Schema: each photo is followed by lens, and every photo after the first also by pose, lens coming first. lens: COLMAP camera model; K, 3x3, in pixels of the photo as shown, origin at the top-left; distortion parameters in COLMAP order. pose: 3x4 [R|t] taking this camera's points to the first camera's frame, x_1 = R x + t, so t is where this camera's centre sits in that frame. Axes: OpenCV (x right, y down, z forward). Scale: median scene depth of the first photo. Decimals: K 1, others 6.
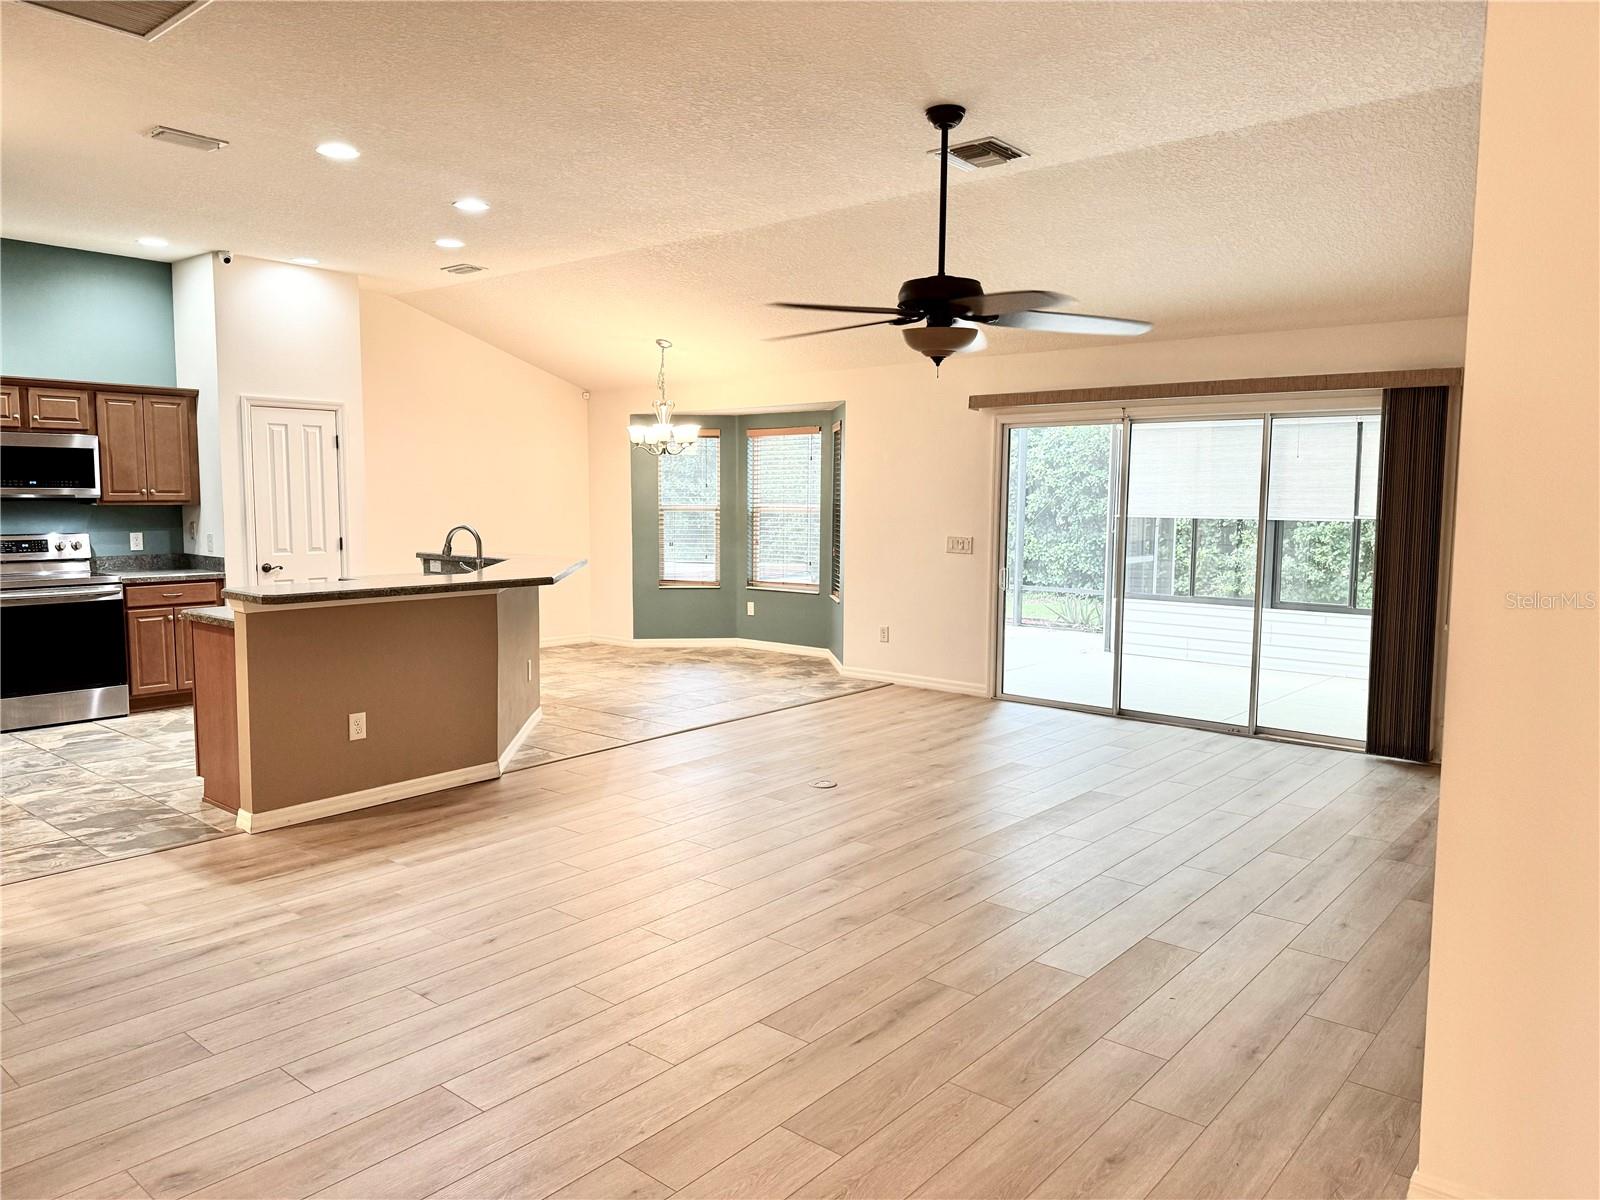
lens RADIAL K [[1118.1, 0, 796.0], [0, 1118.1, 606.6], [0, 0, 1]] dist [0.088815, -0.106224]
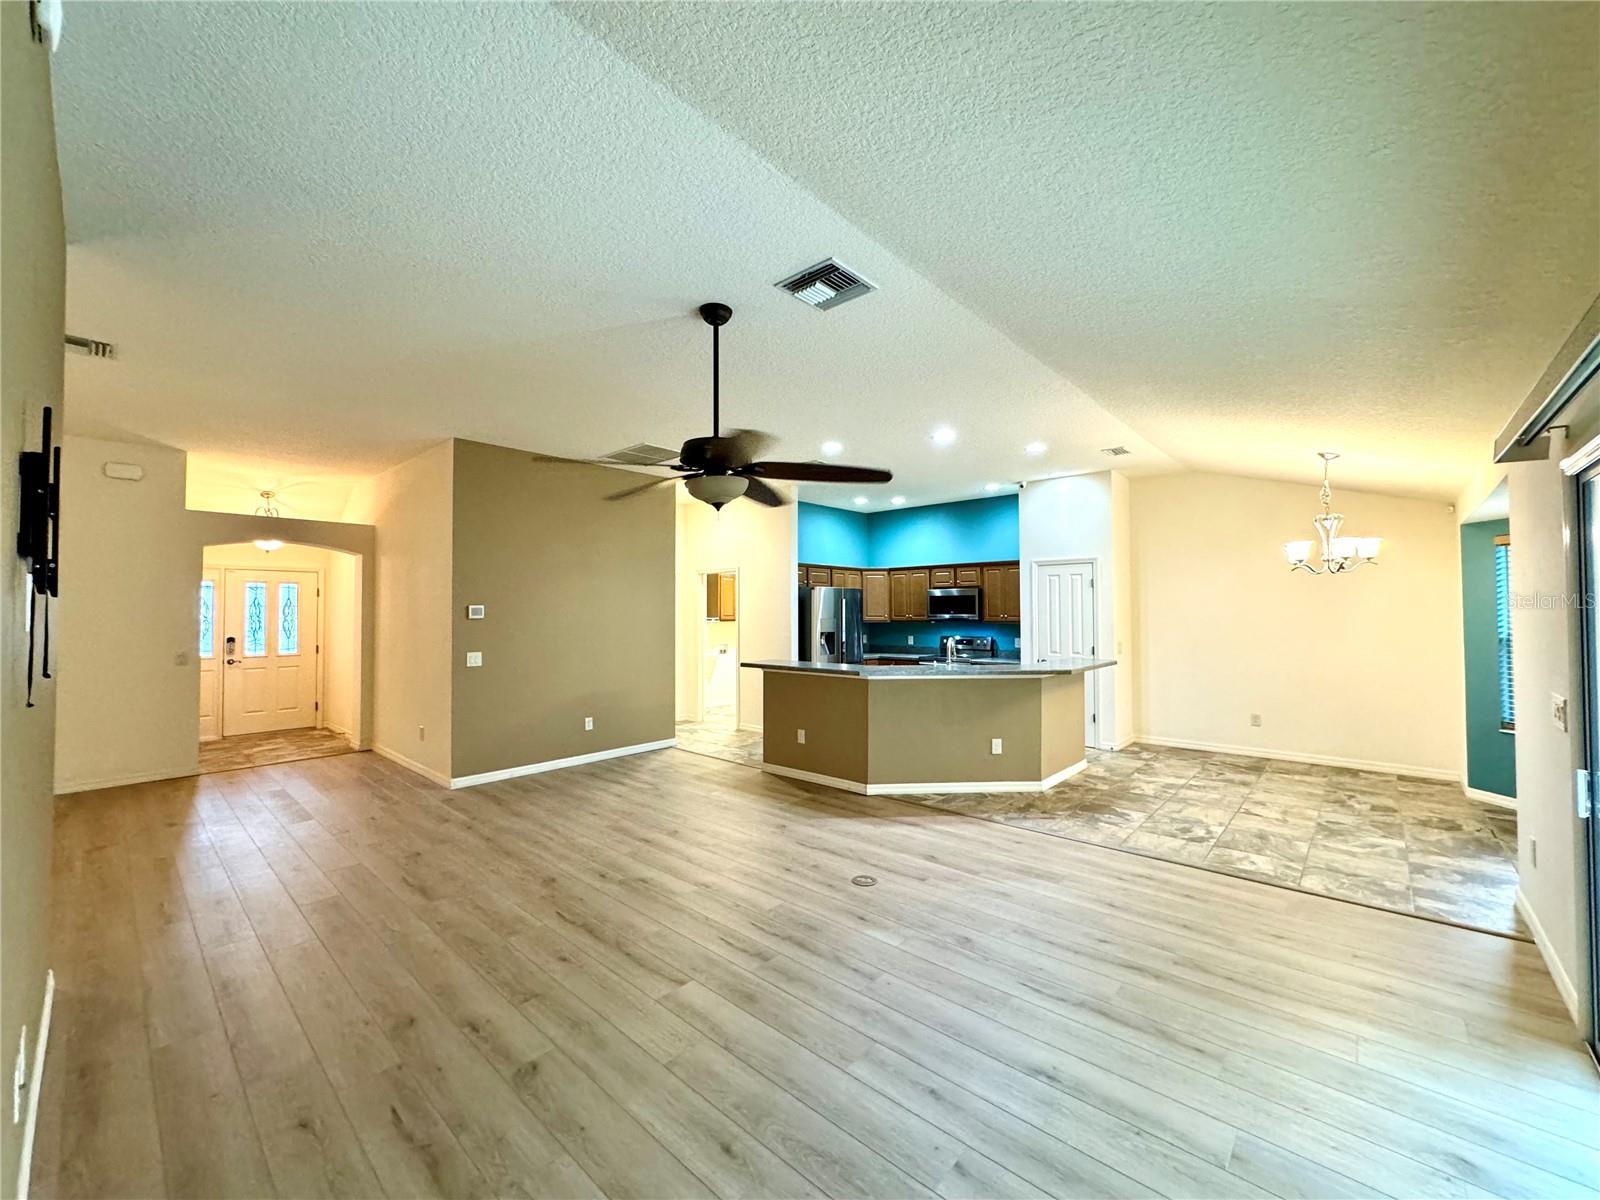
lens RADIAL K [[643.1, 0, 789.6], [0, 643.1, 595.6], [0, 0, 1]] dist [-0.002125, -0.000139]
pose [[-0.044728, -0.032155, -0.998482, 0.520935], [-0.101423, 0.994464, -0.027483, -0.073555], [0.993837, 0.100040, -0.047742, 0.730651]]
